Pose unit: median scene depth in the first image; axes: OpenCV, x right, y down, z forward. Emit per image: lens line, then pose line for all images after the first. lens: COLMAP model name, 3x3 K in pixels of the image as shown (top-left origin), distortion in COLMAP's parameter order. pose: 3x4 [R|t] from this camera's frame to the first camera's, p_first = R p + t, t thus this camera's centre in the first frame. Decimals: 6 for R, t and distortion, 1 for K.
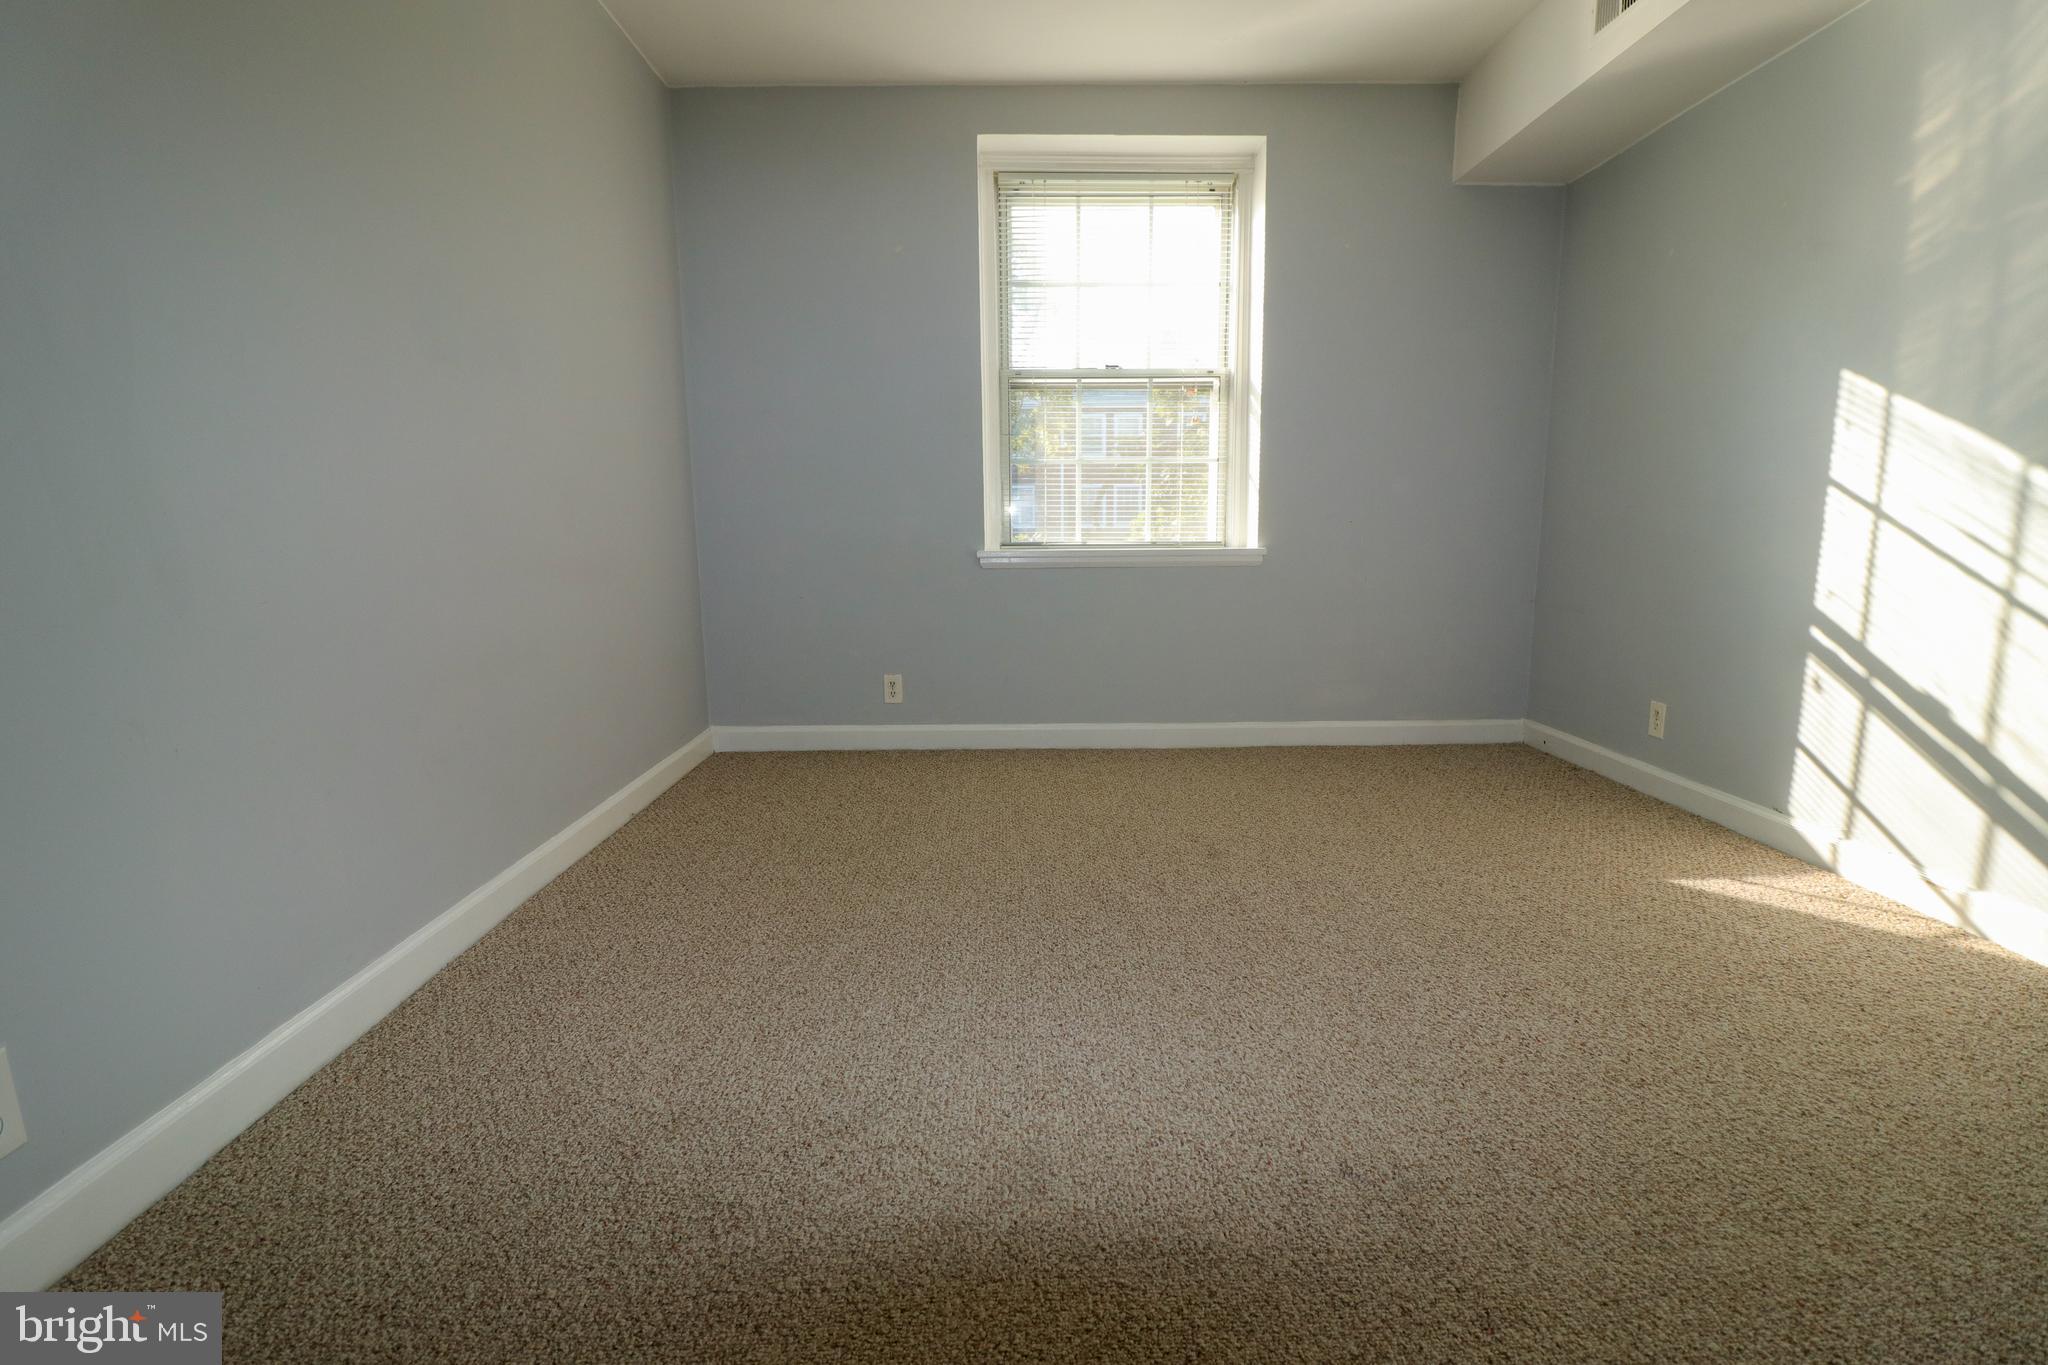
lens RADIAL K [[970.6, 0, 1024.0], [0, 970.6, 682.5], [0, 0, 1]] dist [-0.000361, 0.000692]
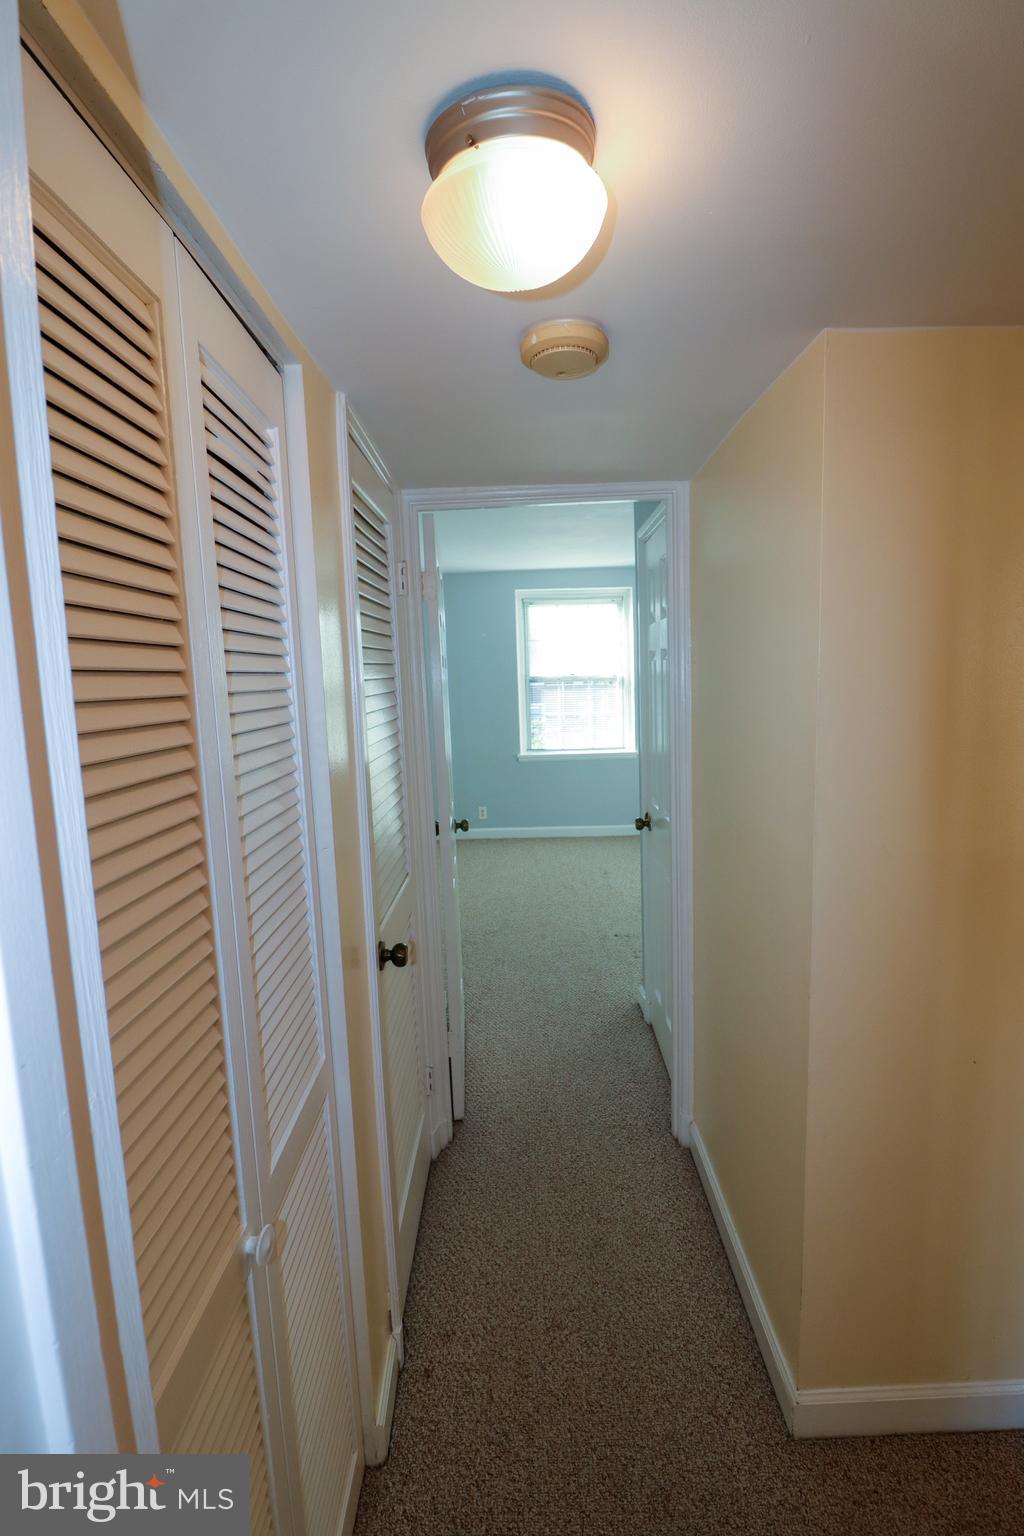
lens RADIAL K [[713.4, 0, 506.3], [0, 713.4, 750.5], [0, 0, 1]] dist [-0.001094, -0.013205]
pose [[0.999161, -0.016879, -0.037311, -0.019804], [0.014780, 0.998329, -0.055855, -0.099919], [0.038192, 0.055257, 0.997741, -1.568512]]
